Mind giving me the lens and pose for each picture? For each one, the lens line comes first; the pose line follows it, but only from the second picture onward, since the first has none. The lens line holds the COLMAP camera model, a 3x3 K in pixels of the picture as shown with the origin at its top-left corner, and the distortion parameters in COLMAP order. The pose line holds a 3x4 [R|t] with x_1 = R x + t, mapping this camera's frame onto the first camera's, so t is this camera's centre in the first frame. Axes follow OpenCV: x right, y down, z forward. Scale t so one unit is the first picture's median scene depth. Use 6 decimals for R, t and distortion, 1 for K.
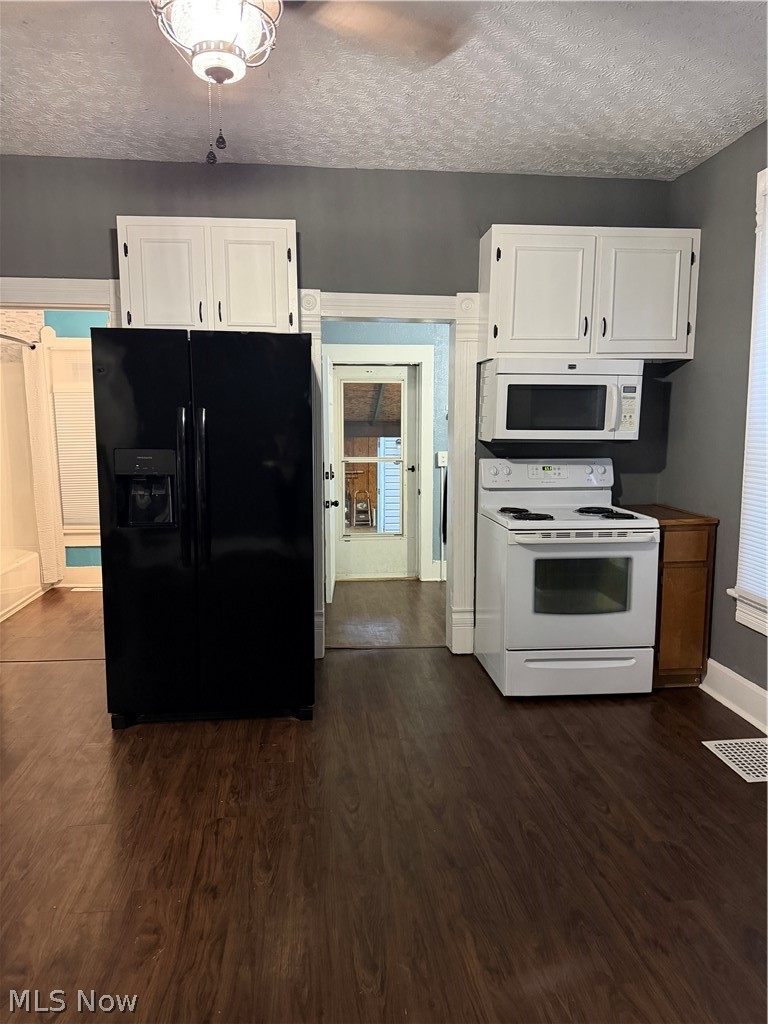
lens RADIAL K [[711.3, 0, 384.4], [0, 711.3, 510.0], [0, 0, 1]] dist [0.007706, -0.028266]
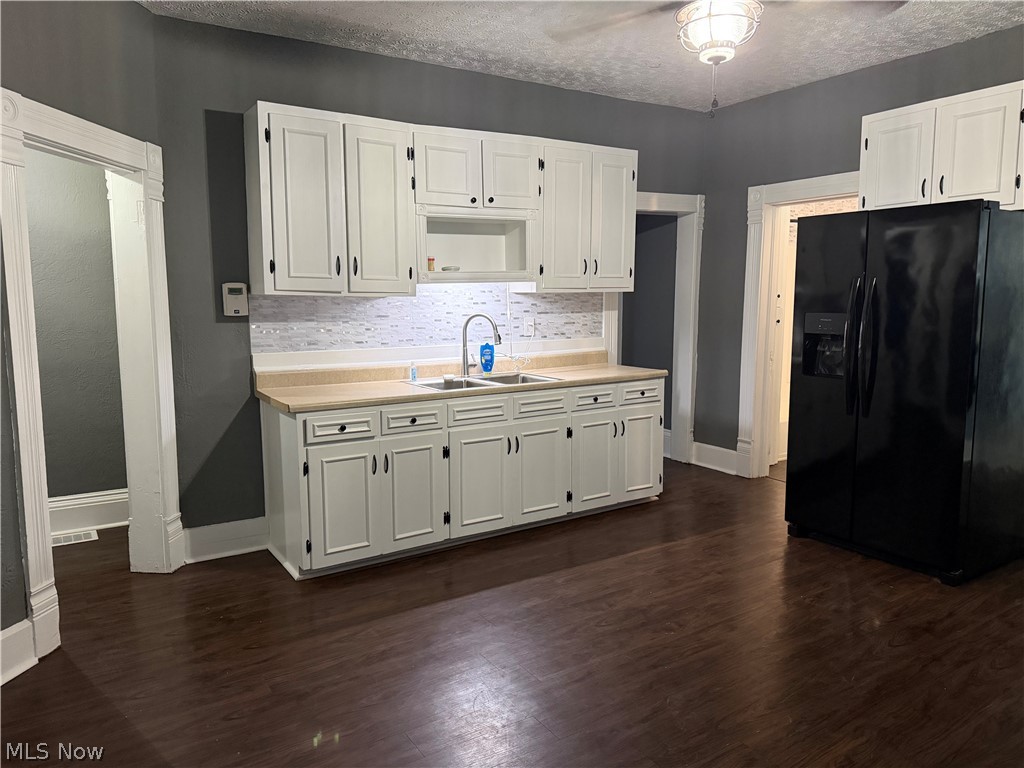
lens RADIAL K [[711.3, 0, 511.5], [0, 711.3, 384.1], [0, 0, 1]] dist [0.007706, -0.028266]
pose [[0.443886, 0.102259, -0.890229, 0.480920], [-0.110064, 0.992167, 0.059088, 0.022783], [0.889298, 0.071753, 0.451664, -0.020561]]
